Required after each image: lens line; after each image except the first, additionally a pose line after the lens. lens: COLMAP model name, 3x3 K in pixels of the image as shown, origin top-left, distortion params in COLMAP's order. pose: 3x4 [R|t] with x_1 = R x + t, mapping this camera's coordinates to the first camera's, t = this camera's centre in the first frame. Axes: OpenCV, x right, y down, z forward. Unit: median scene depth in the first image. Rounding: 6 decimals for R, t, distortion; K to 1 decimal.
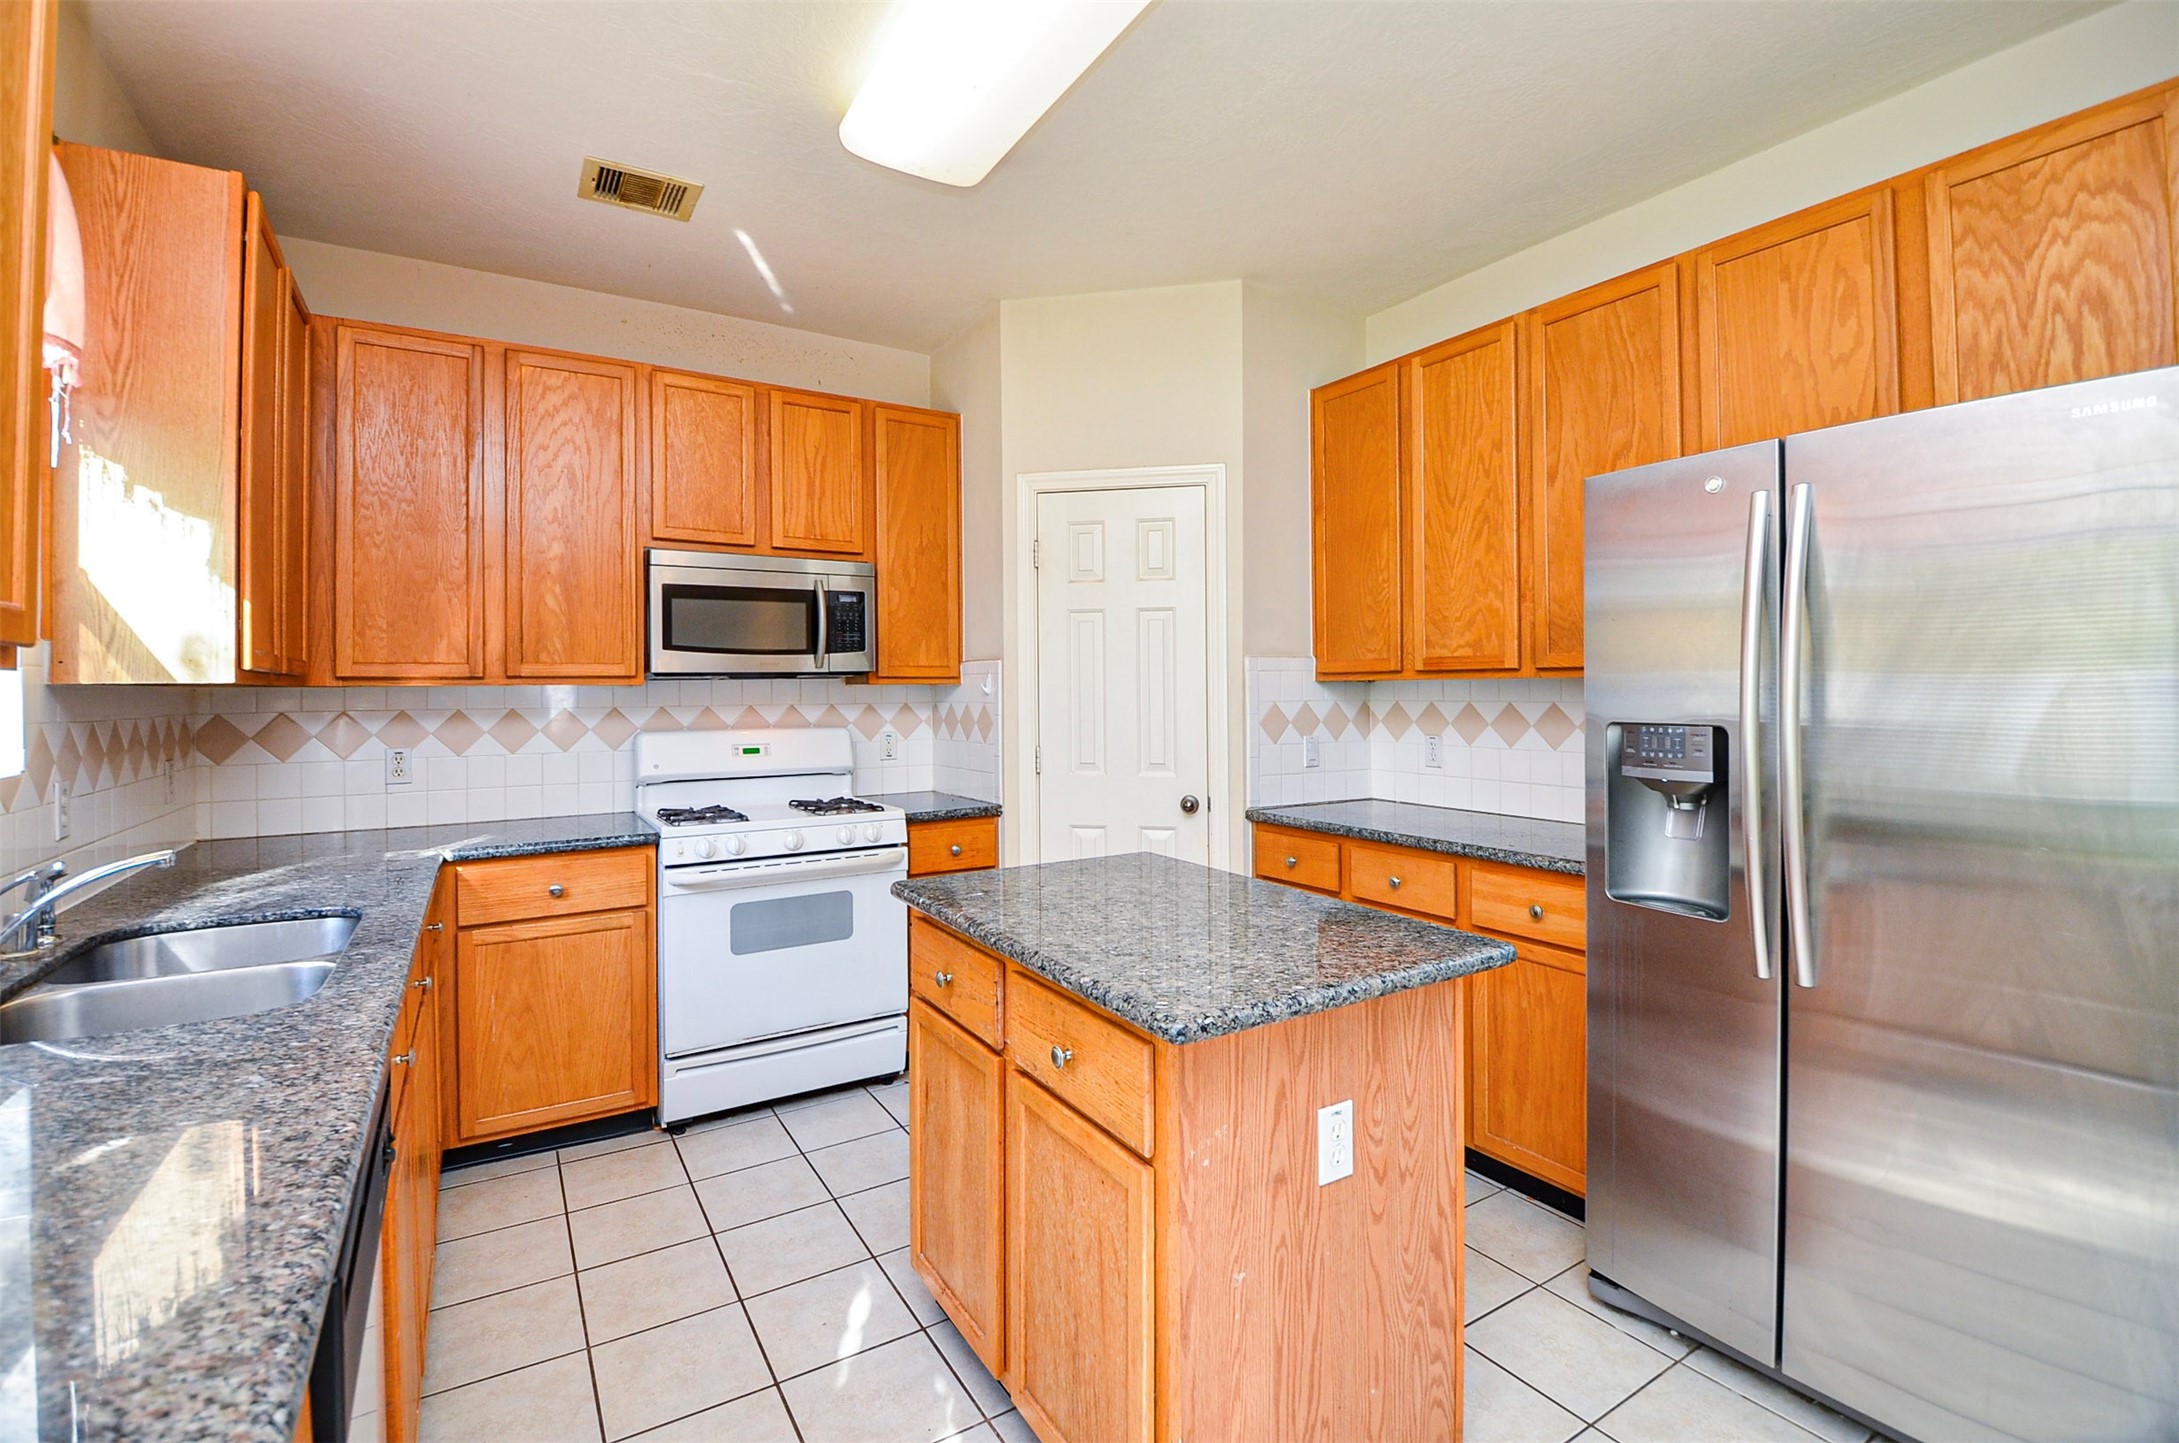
lens RADIAL K [[954.1, 0, 1081.9], [0, 954.1, 694.5], [0, 0, 1]] dist [0.014143, -0.025699]
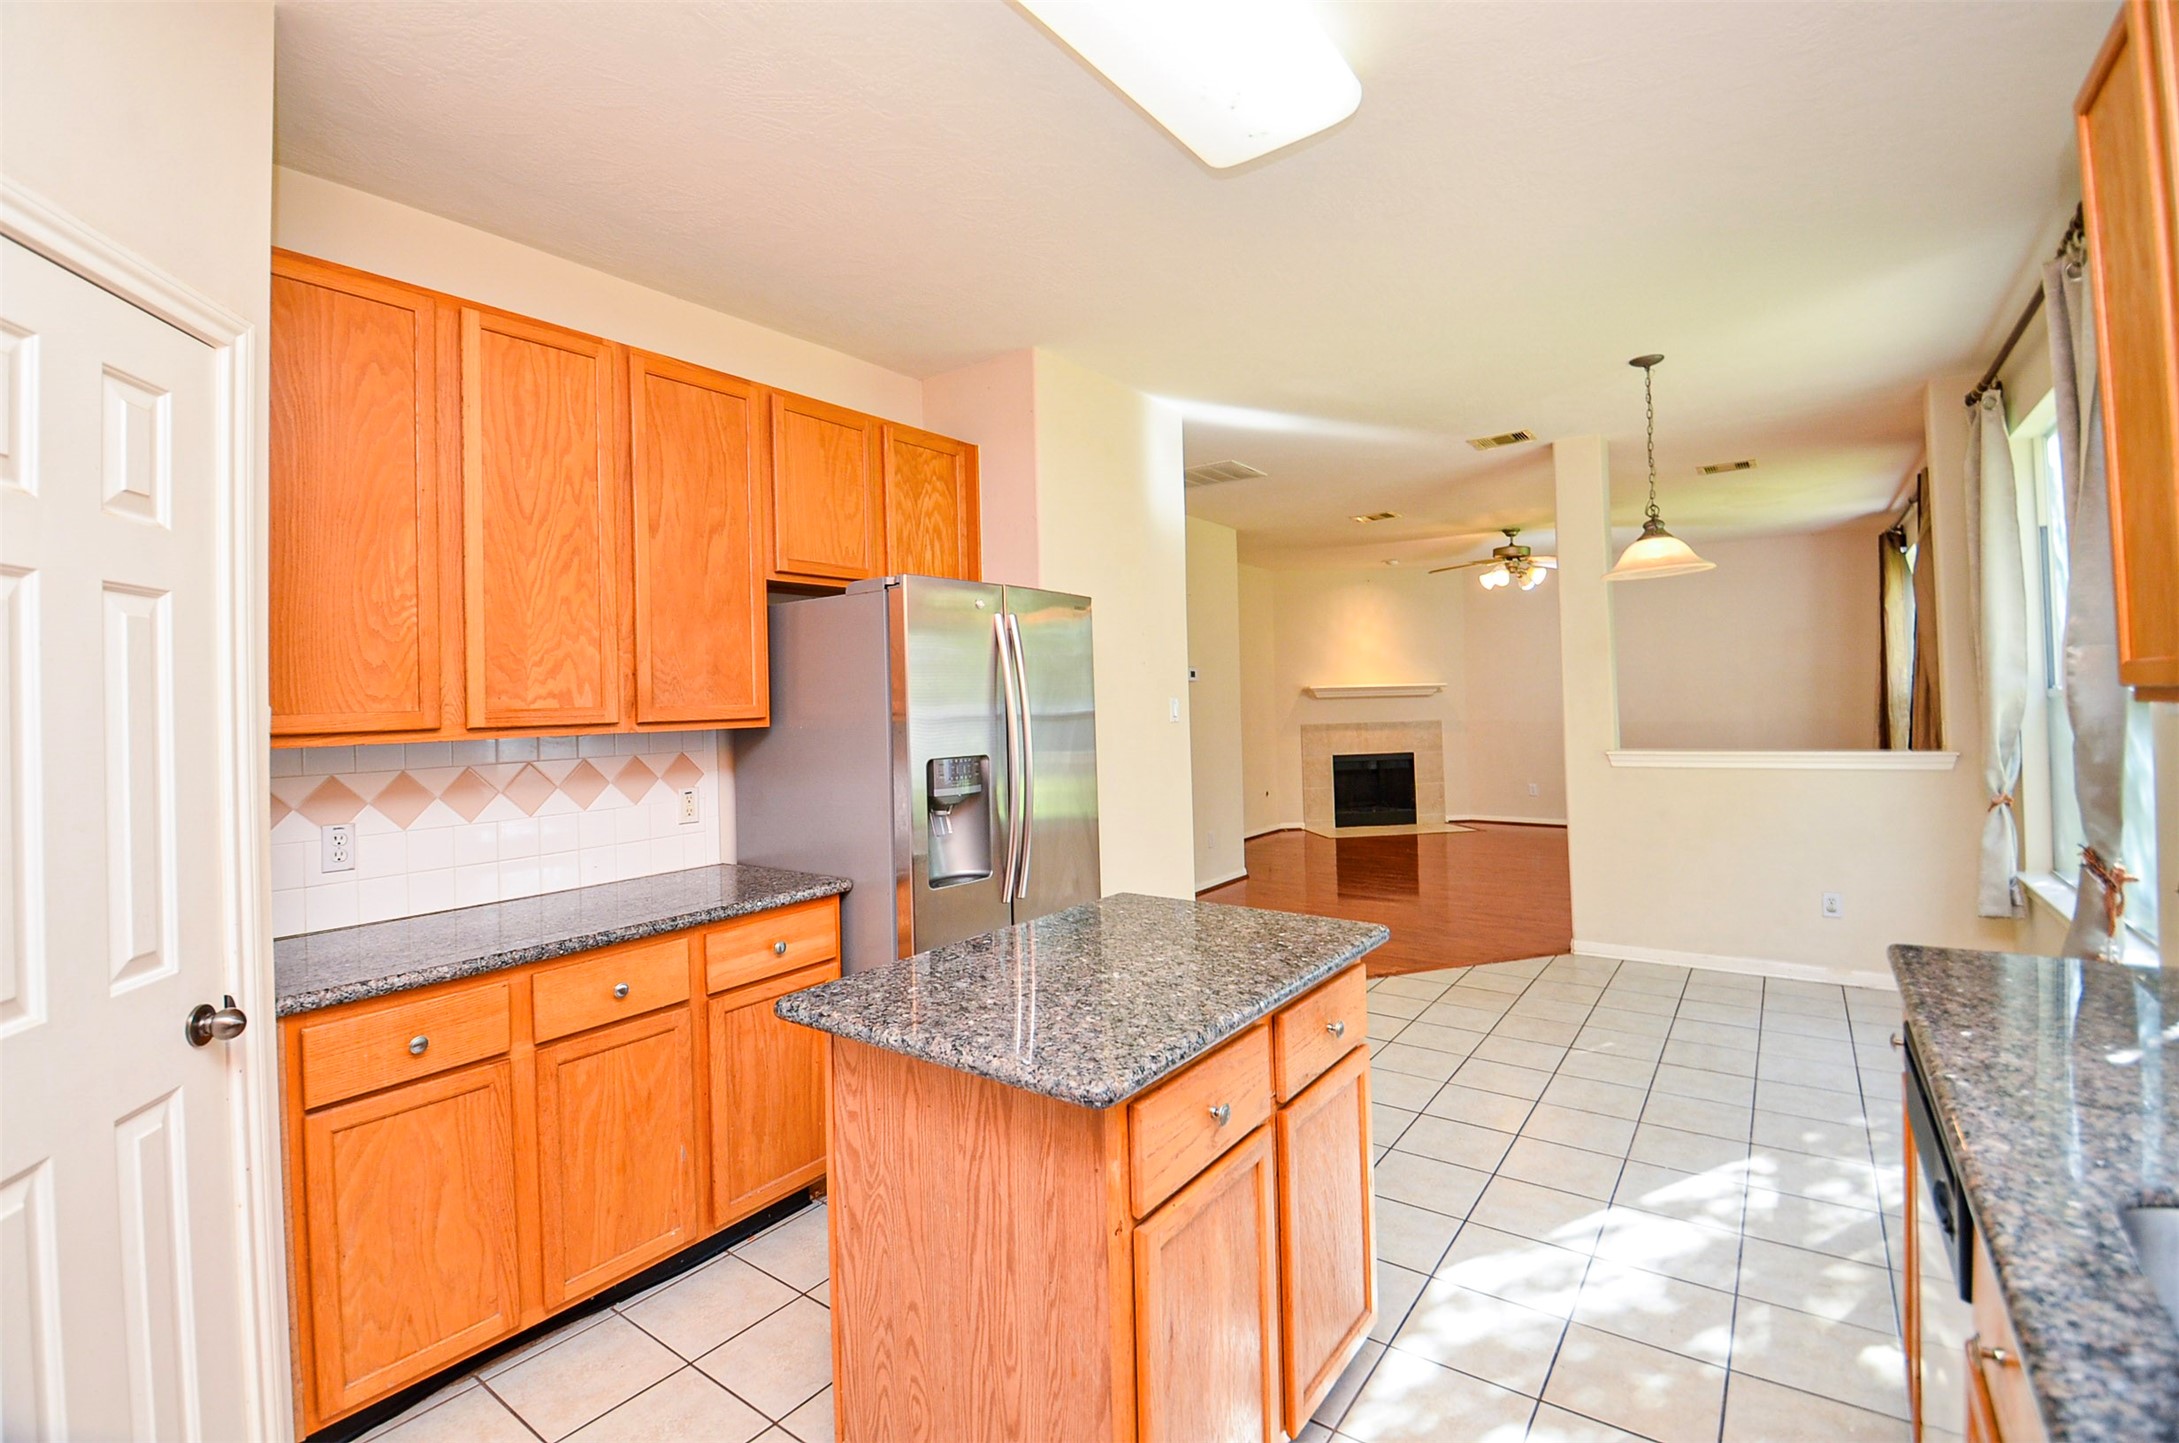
lens RADIAL K [[954.1, 0, 1081.9], [0, 954.1, 694.5], [0, 0, 1]] dist [0.014143, -0.025699]
pose [[-0.371386, 0.027237, 0.928079, -0.548825], [0.039236, 0.999137, -0.013621, -0.024088], [-0.927649, 0.031355, -0.372135, 0.903601]]
